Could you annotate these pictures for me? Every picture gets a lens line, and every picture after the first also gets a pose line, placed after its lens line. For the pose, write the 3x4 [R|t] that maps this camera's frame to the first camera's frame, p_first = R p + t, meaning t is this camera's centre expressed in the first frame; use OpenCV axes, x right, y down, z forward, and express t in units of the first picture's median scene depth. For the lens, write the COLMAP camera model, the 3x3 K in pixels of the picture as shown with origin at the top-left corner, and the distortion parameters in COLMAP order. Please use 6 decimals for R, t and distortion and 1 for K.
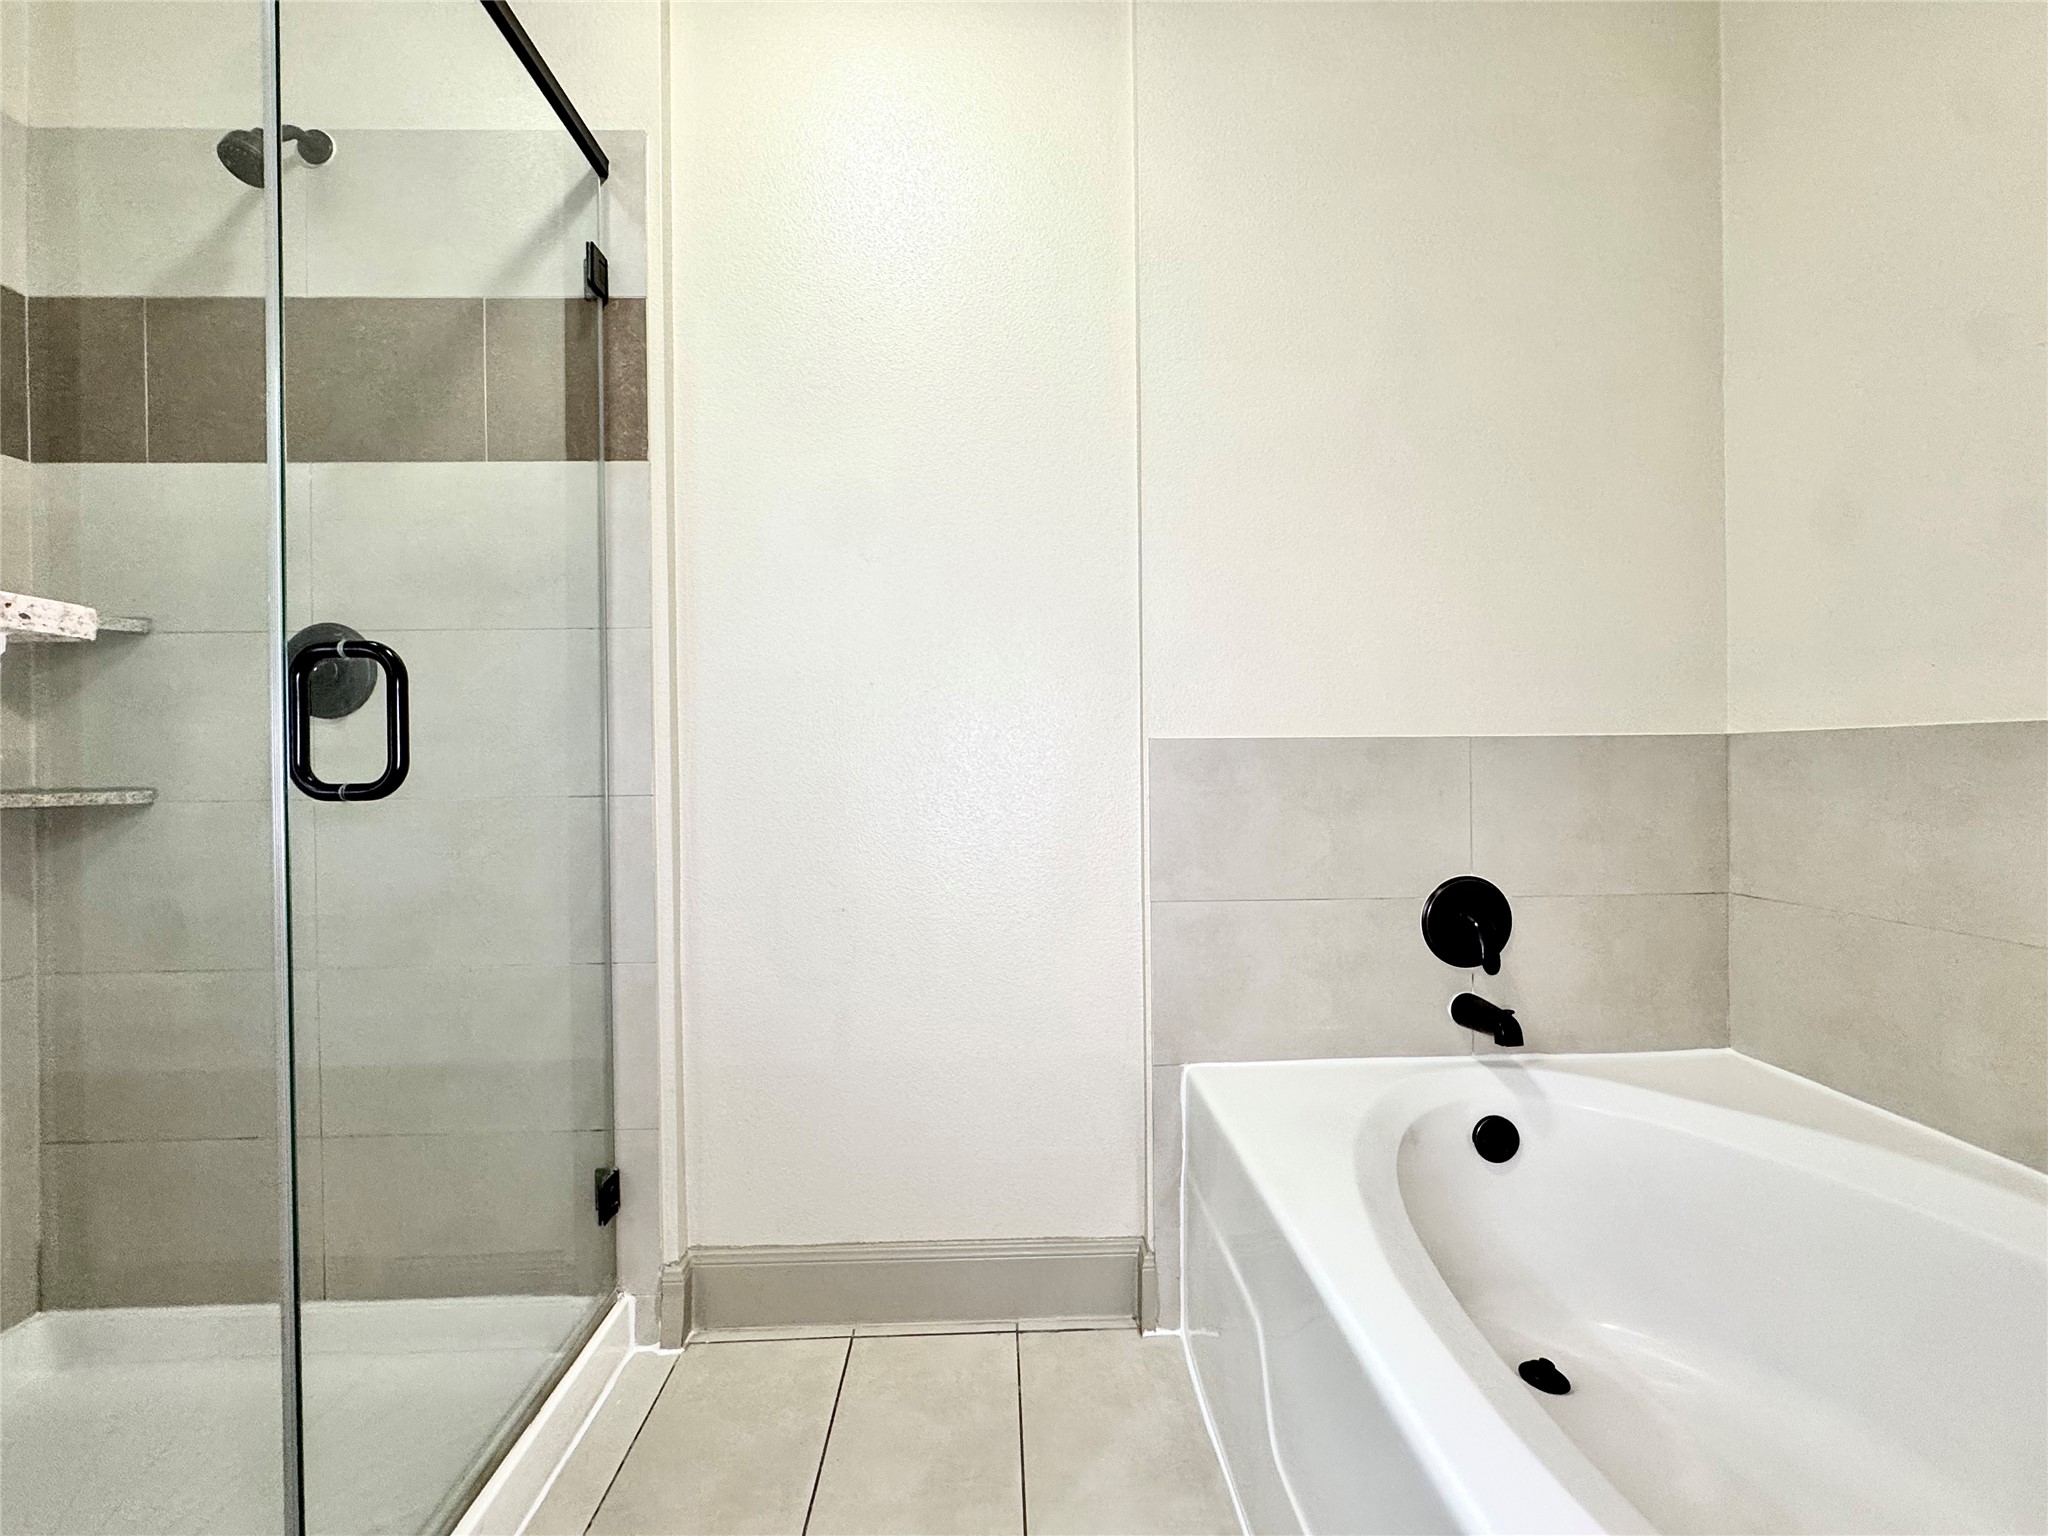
lens RADIAL K [[818.7, 0, 1023.8], [0, 818.7, 770.4], [0, 0, 1]] dist [-0.003508, -0.000314]
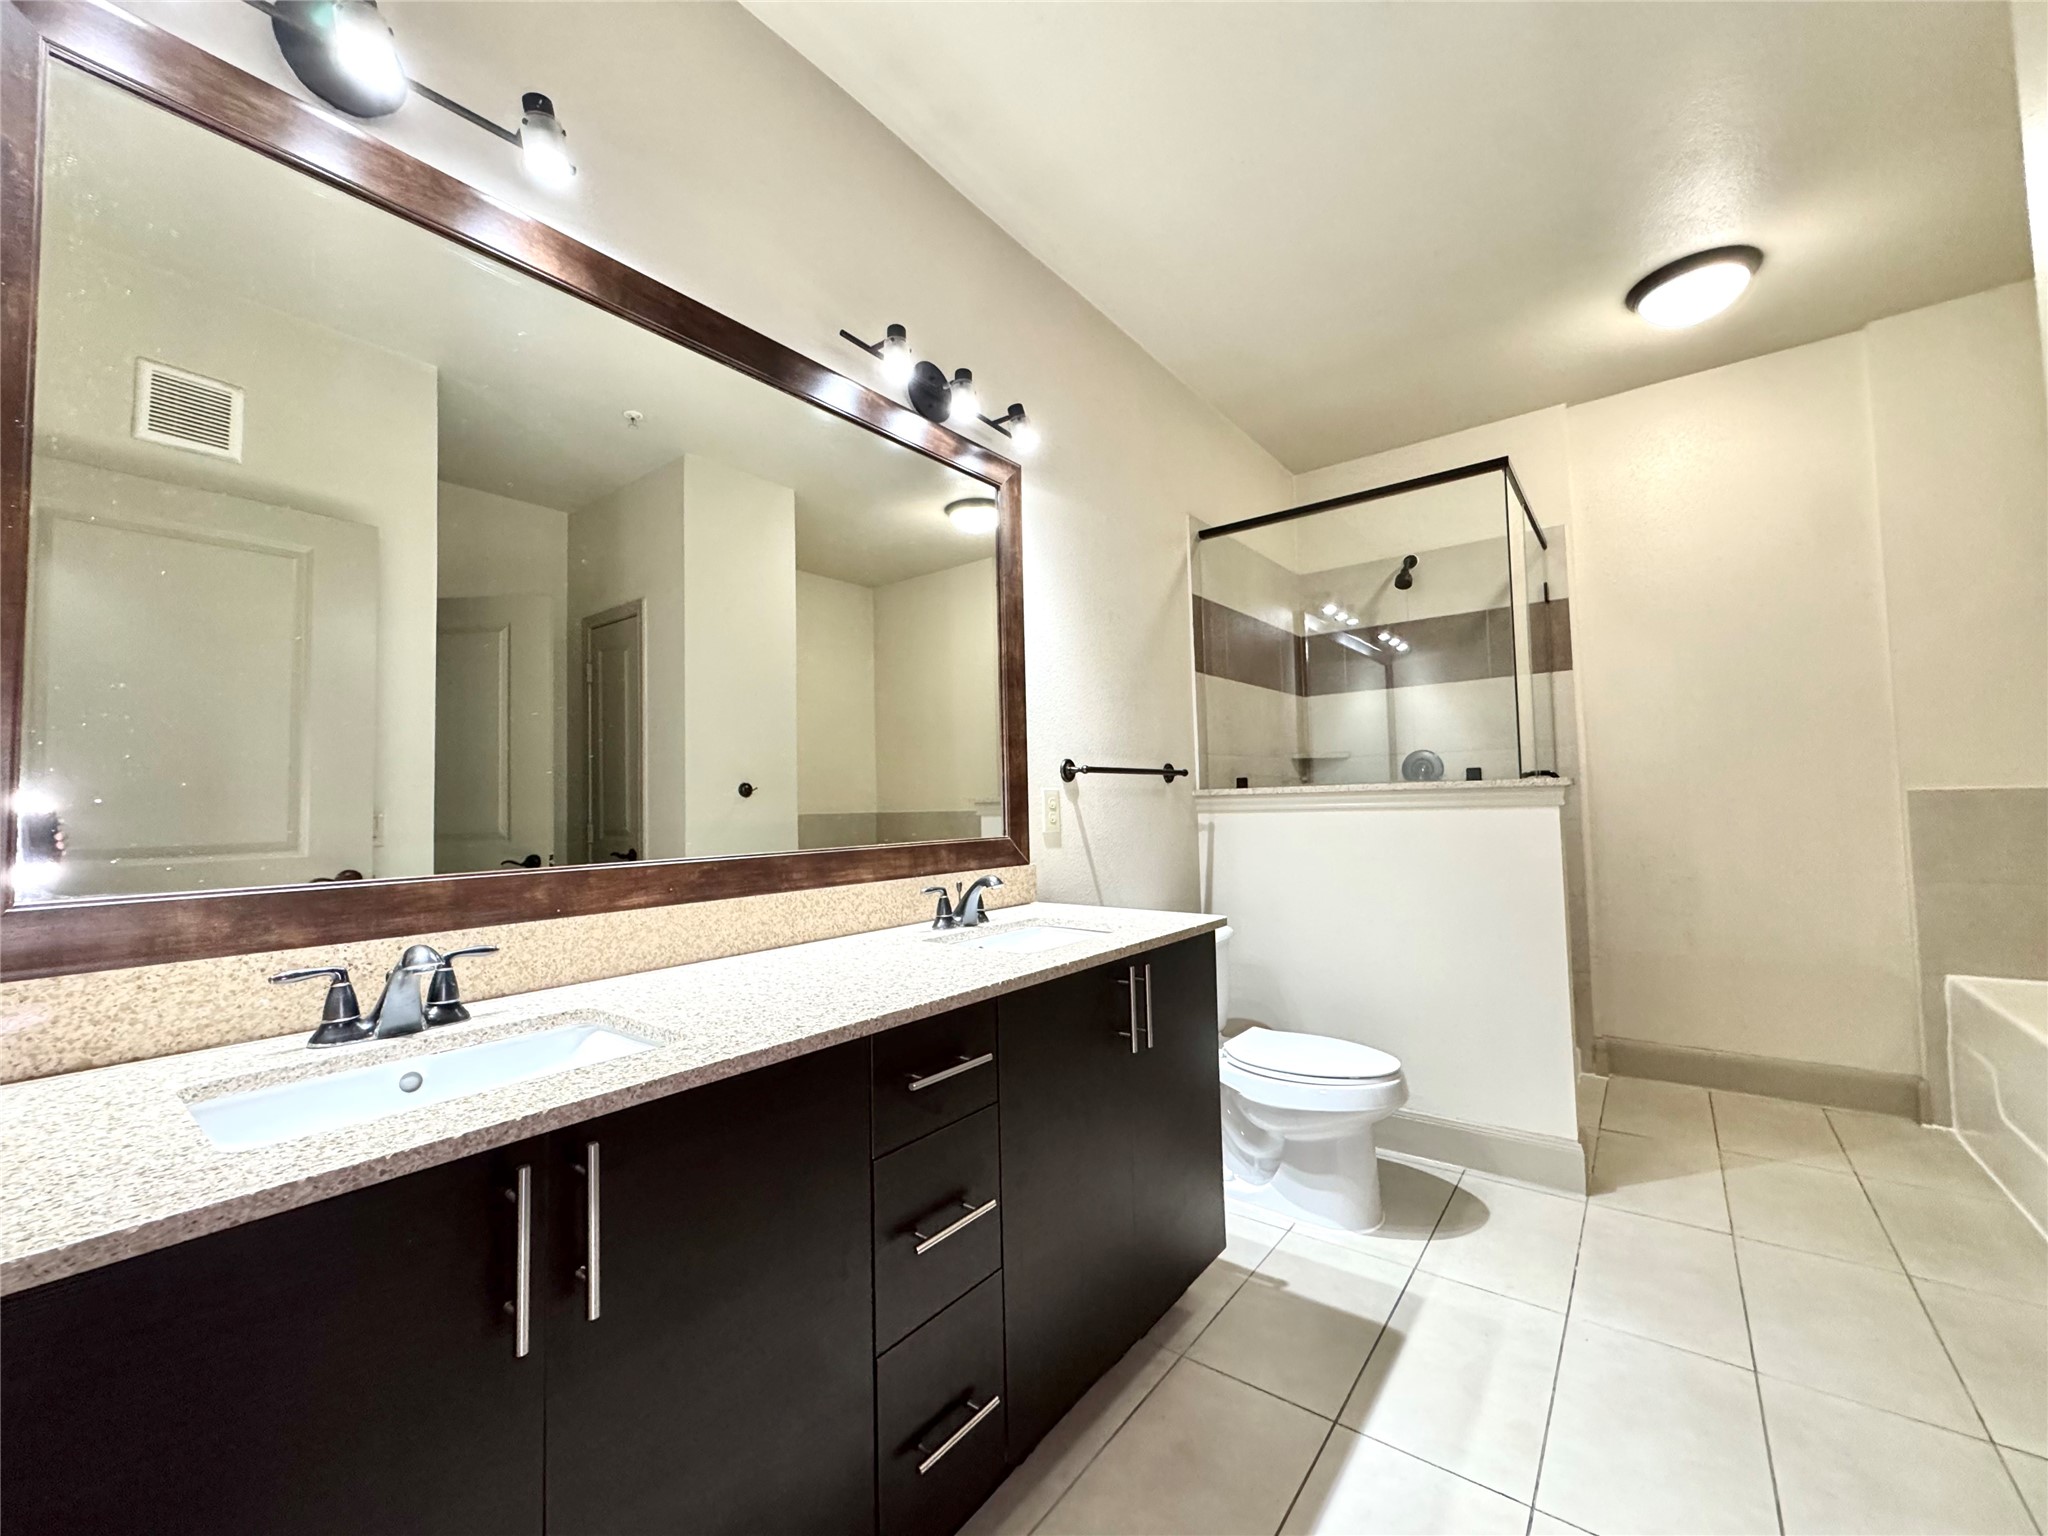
lens RADIAL K [[818.7, 0, 1021.2], [0, 818.7, 768.5], [0, 0, 1]] dist [-0.003508, -0.000314]
pose [[0.765746, -0.038148, -0.642010, -0.188621], [0.014145, 0.998997, -0.042489, -0.036720], [0.642987, 0.023454, 0.765518, -1.649084]]
